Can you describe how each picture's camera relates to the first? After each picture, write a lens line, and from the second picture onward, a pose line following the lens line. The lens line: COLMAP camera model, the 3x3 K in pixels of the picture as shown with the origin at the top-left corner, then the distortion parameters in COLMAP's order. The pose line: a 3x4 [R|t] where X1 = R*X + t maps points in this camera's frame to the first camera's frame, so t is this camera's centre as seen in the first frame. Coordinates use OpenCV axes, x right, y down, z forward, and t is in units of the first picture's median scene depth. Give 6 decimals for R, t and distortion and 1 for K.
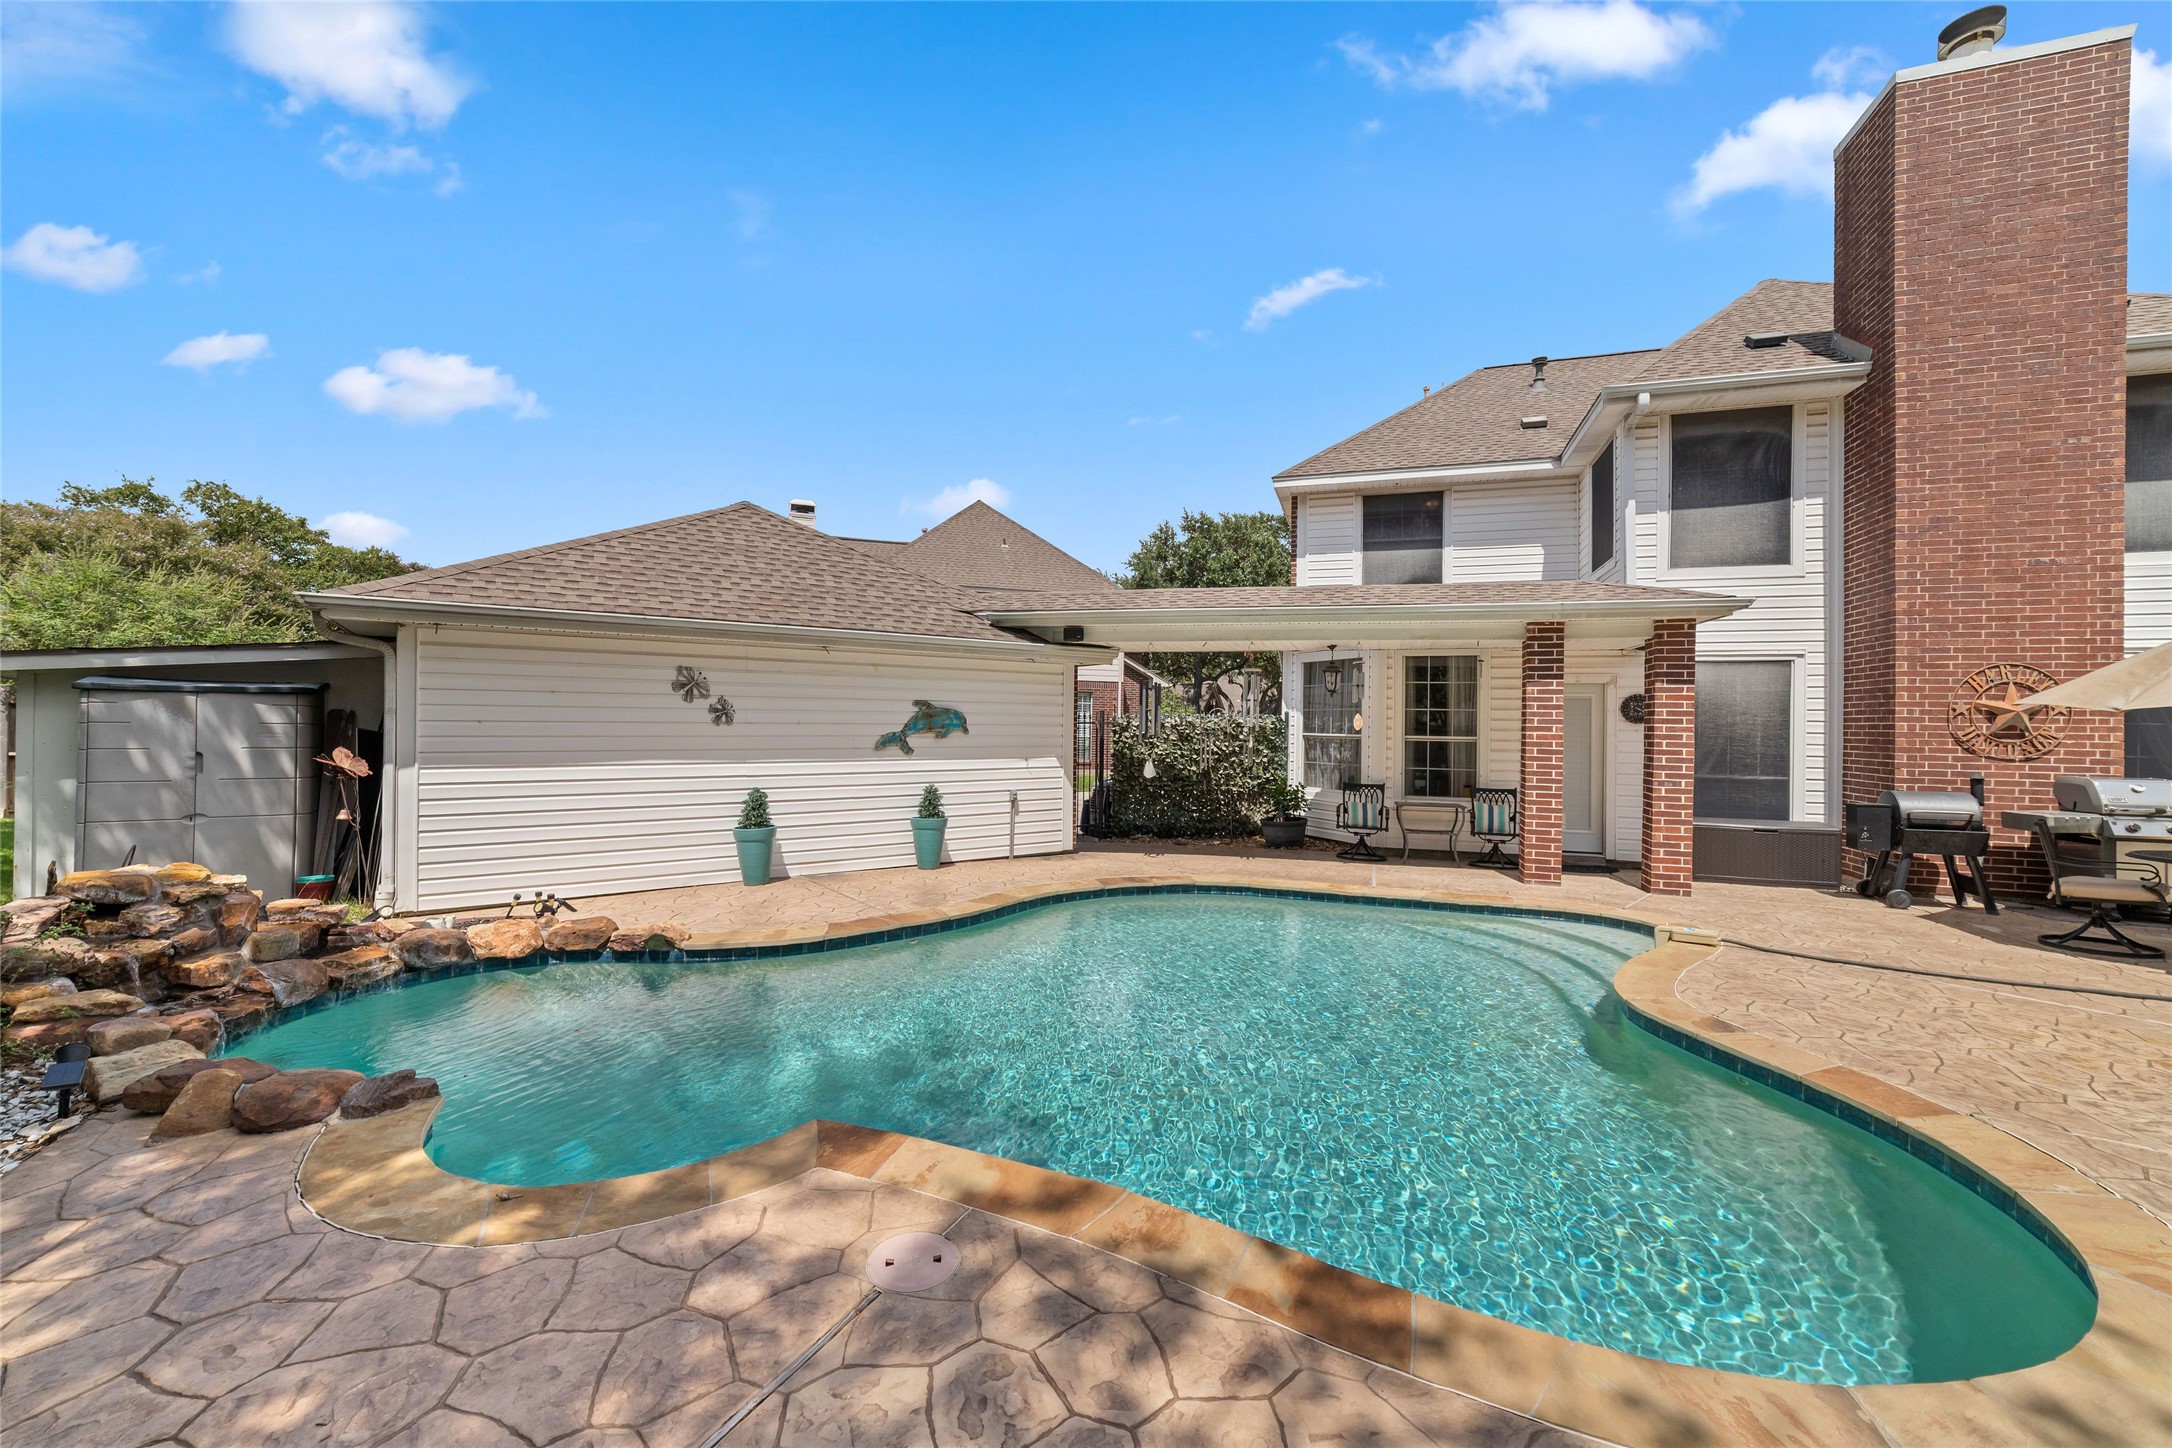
lens RADIAL K [[823.7, 0, 1076.7], [0, 823.7, 726.7], [0, 0, 1]] dist [-0.021390, 0.007647]
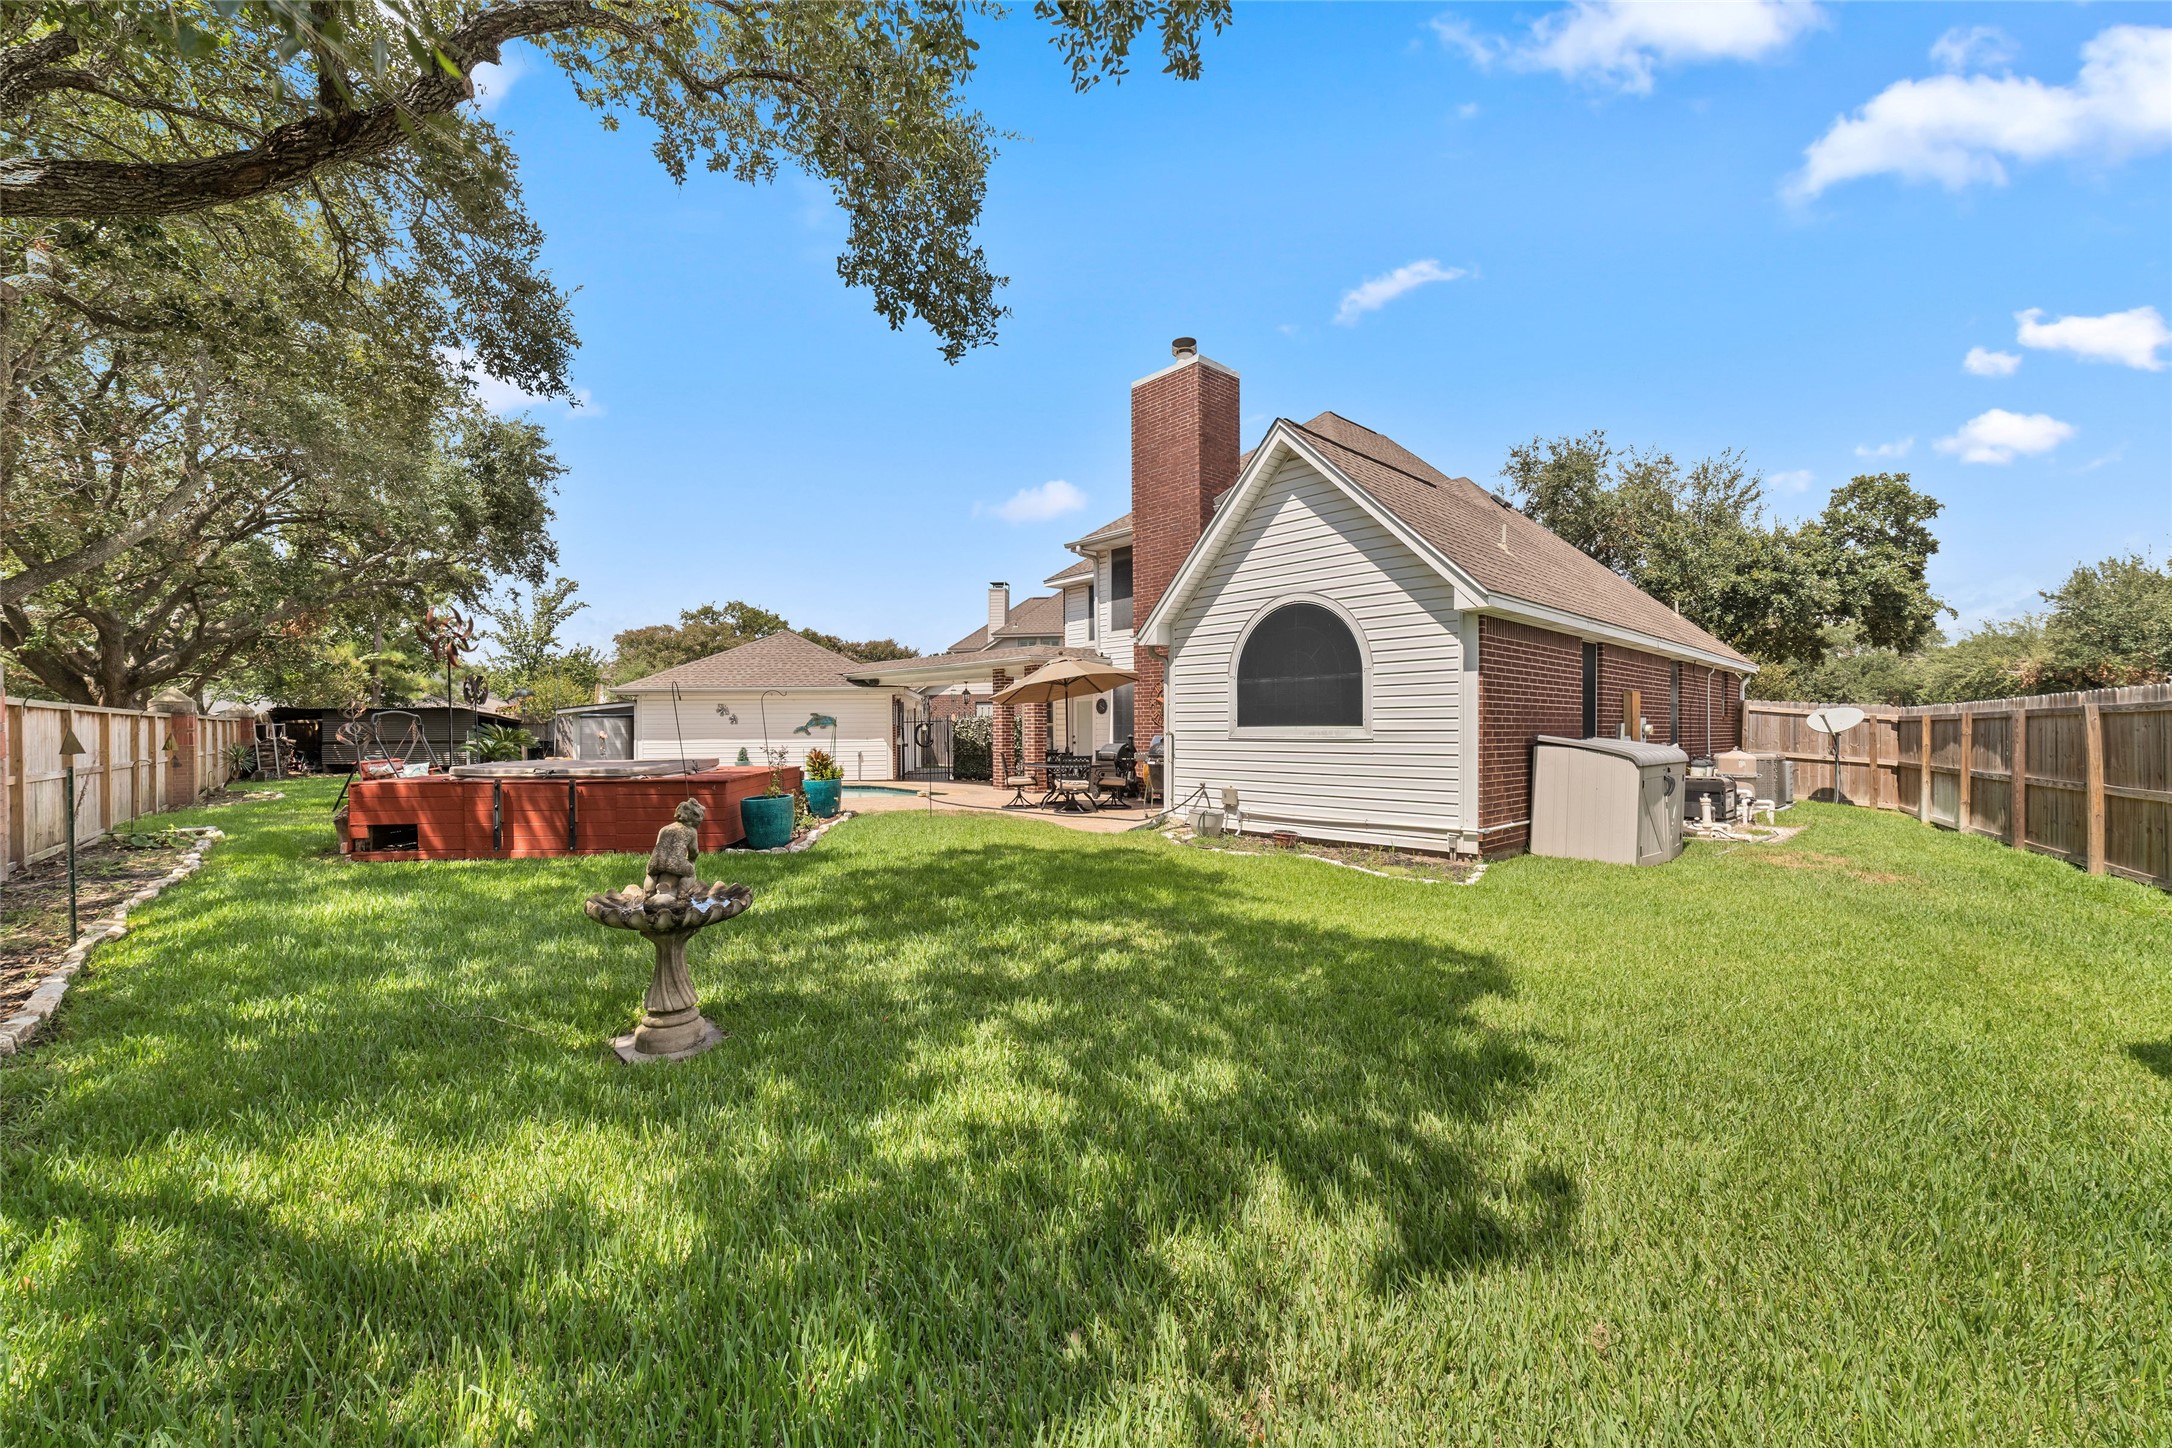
lens RADIAL K [[823.7, 0, 1076.7], [0, 823.7, 726.7], [0, 0, 1]] dist [-0.021390, 0.007647]
pose [[0.871576, -0.021872, -0.489772, 1.555885], [0.016580, 0.999748, -0.015141, 0.054154], [0.489980, 0.005076, 0.871719, -0.690950]]
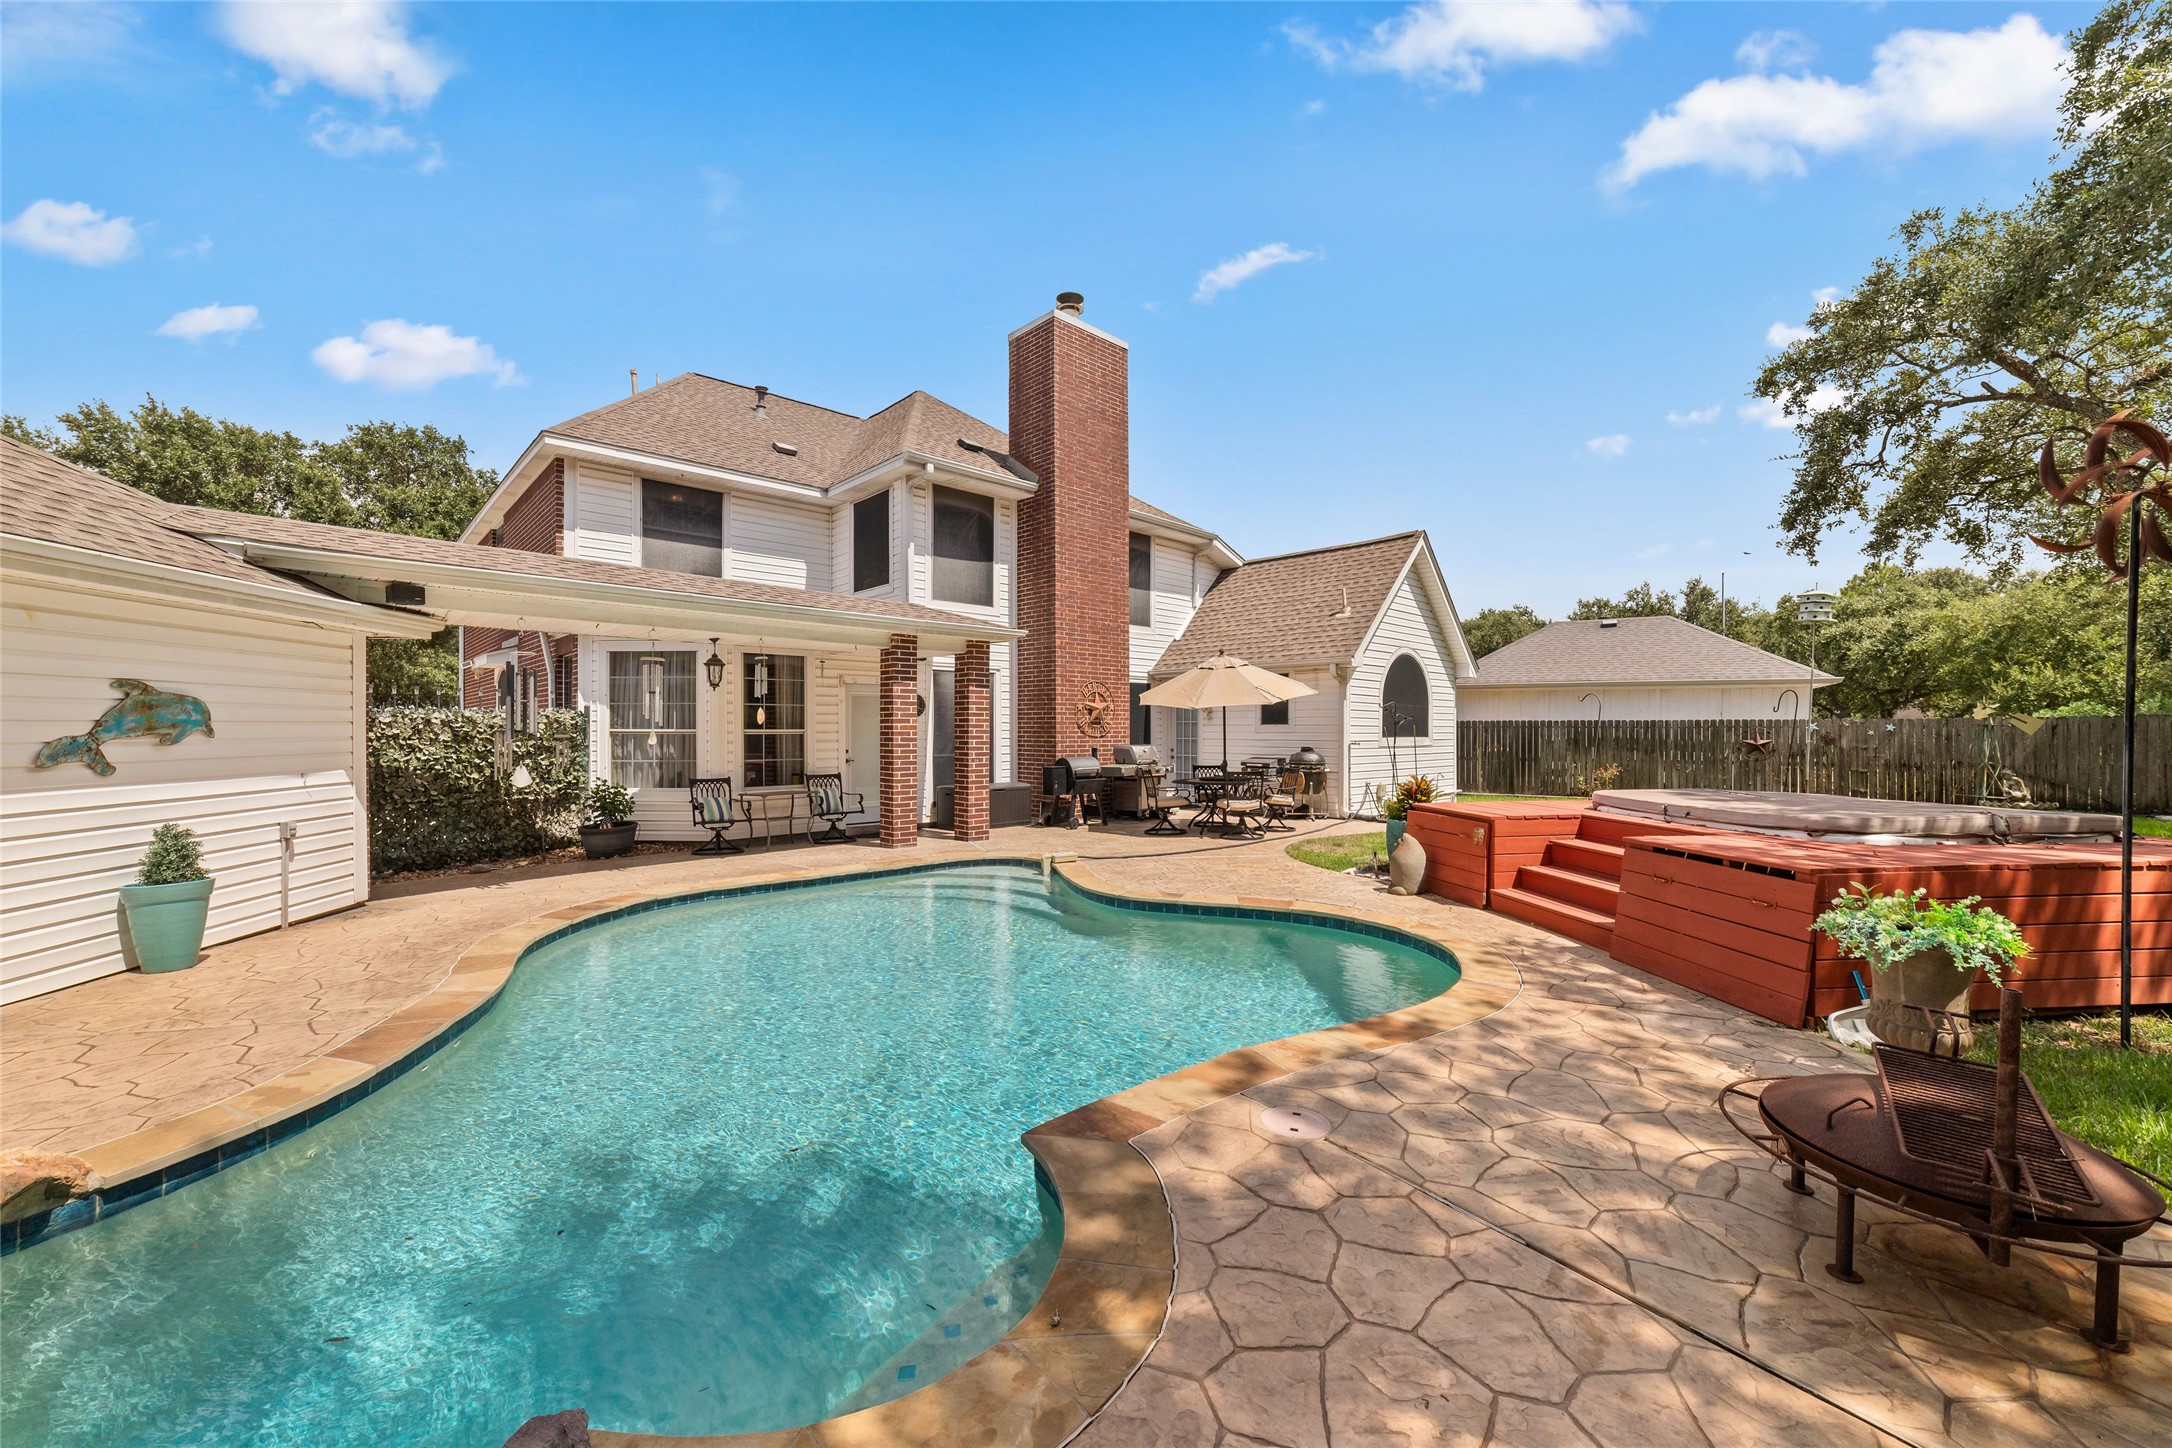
lens RADIAL K [[823.7, 0, 1076.7], [0, 823.7, 726.7], [0, 0, 1]] dist [-0.021390, 0.007647]
pose [[0.490382, -0.013151, 0.871408, -0.328116], [0.008590, 0.999911, 0.010257, 0.000484], [-0.871465, 0.002455, 0.490451, 0.143319]]
